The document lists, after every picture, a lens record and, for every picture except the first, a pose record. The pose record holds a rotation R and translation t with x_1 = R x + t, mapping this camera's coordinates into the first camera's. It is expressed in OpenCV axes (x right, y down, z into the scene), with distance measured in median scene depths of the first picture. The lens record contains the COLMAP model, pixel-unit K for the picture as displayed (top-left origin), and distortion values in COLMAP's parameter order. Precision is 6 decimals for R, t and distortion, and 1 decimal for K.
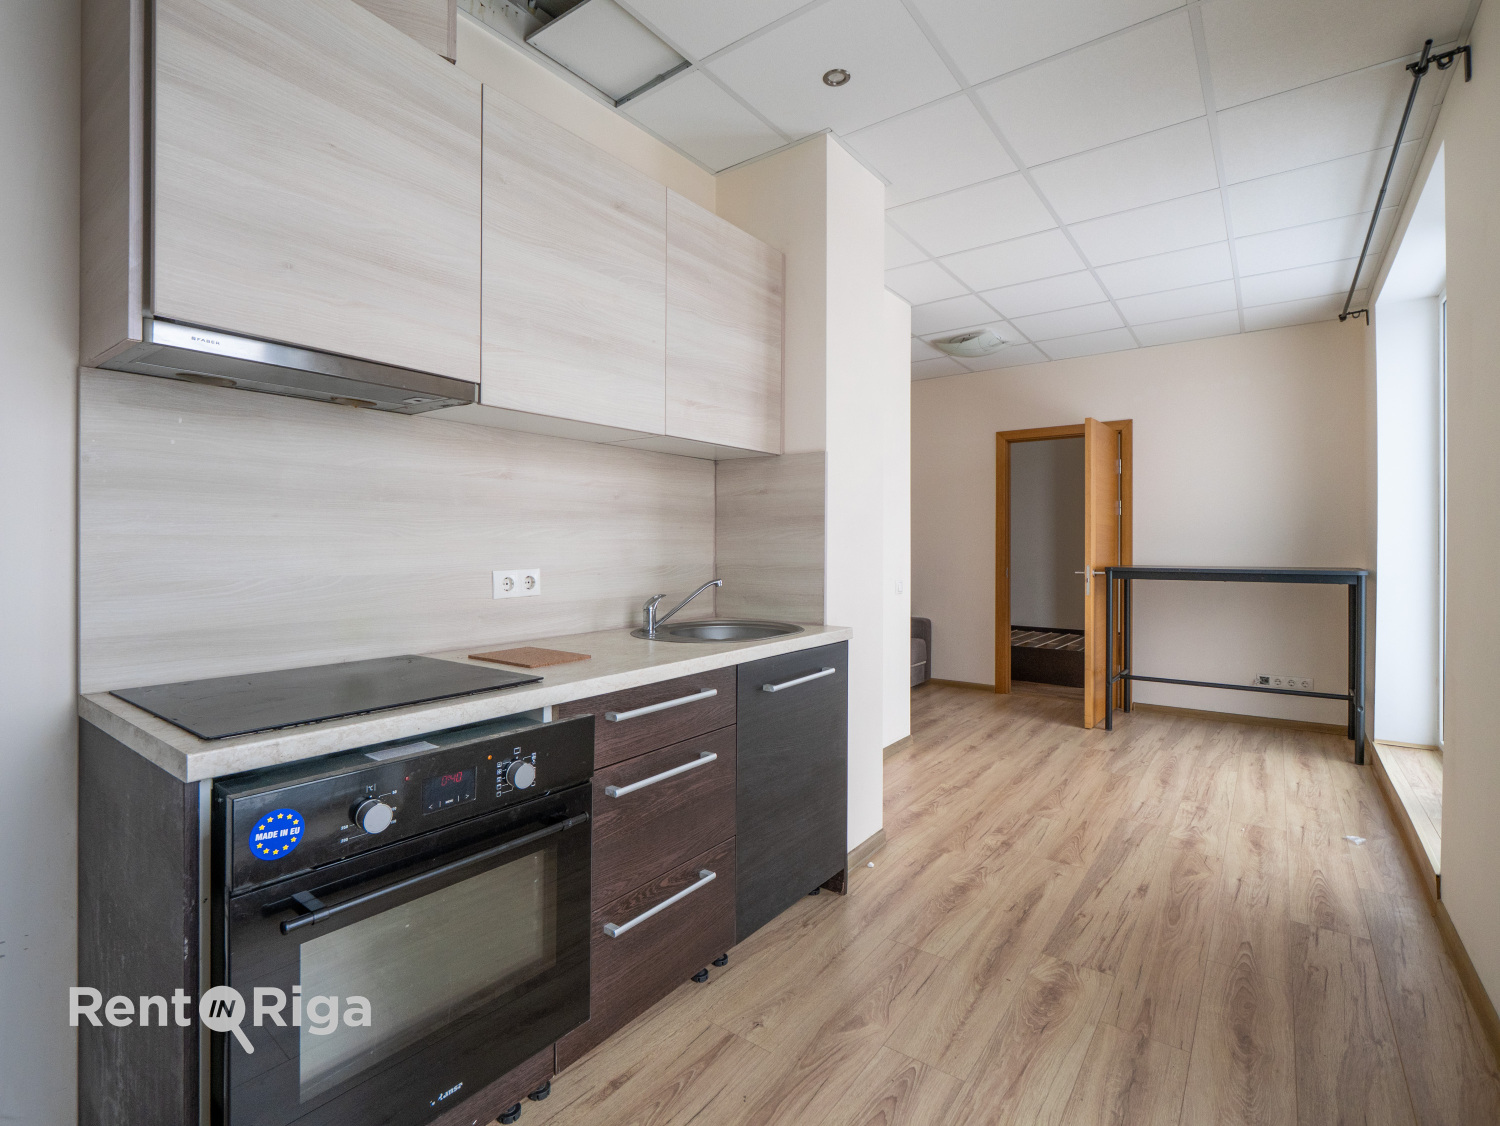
lens RADIAL K [[713.1, 0, 733.9], [0, 713.1, 545.2], [0, 0, 1]] dist [-0.012847, -0.001076]
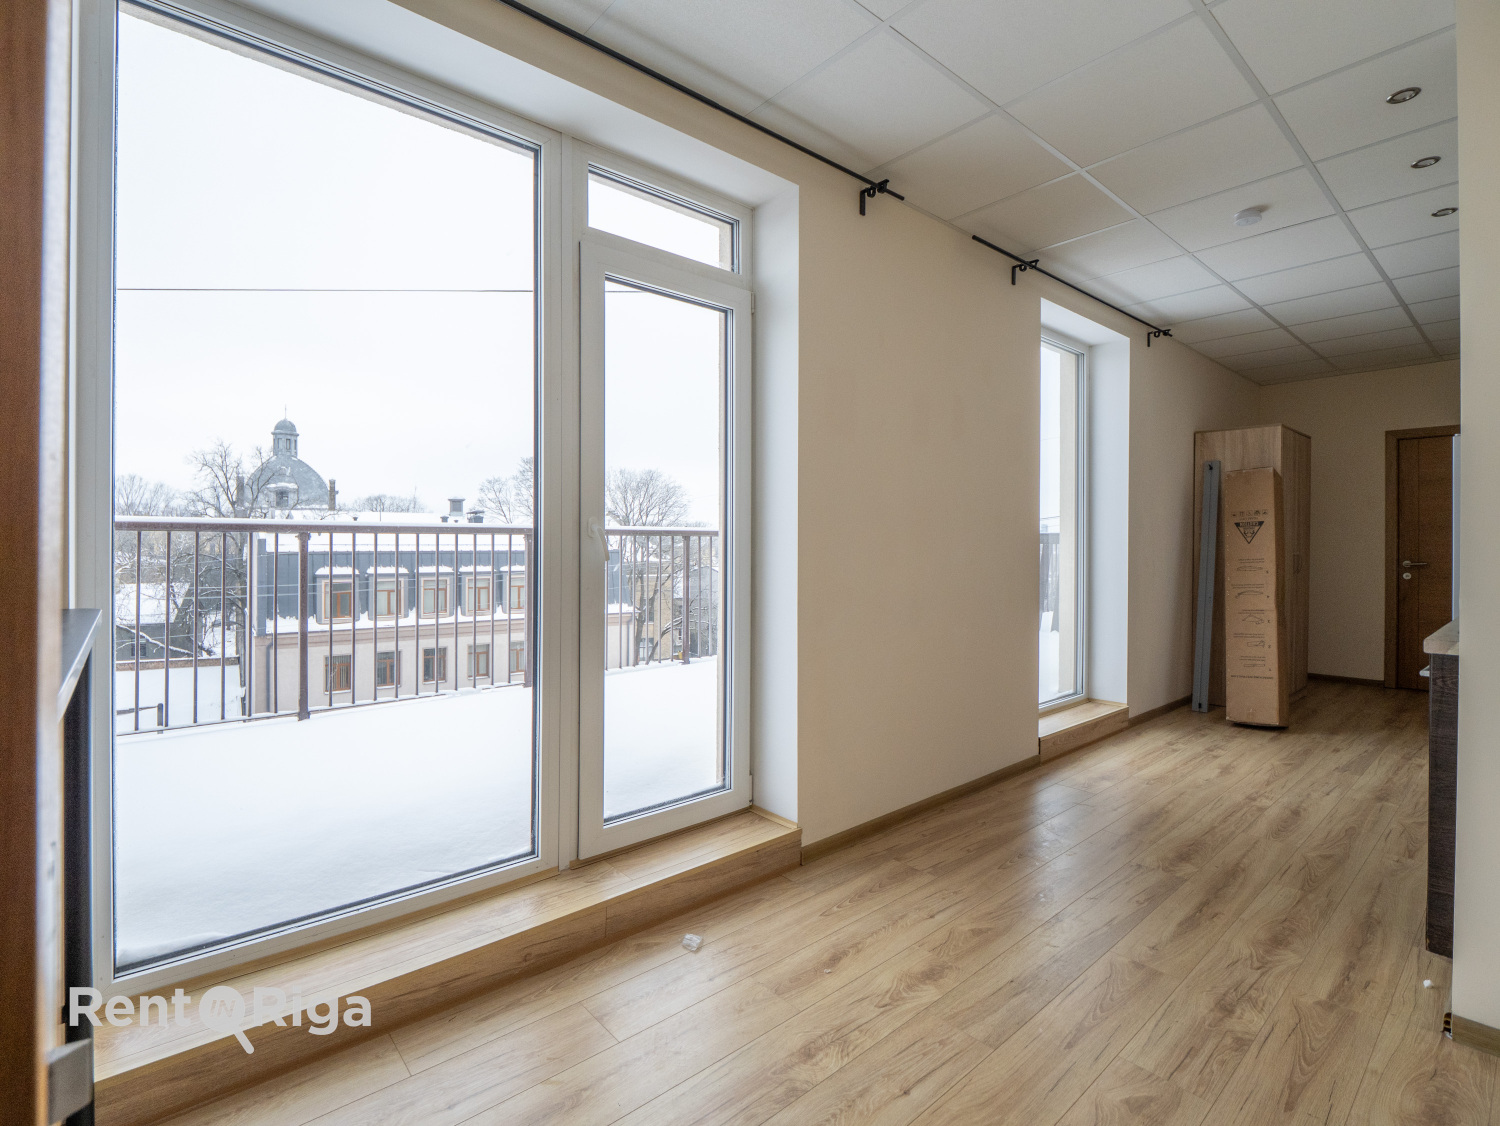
lens RADIAL K [[706.7, 0, 751.3], [0, 706.7, 545.4], [0, 0, 1]] dist [-0.020067, -0.000074]
pose [[-0.979015, -0.006330, 0.203691, 0.779120], [-0.005651, 0.999976, 0.003915, 0.004472], [-0.203711, 0.002682, -0.979027, 1.953391]]
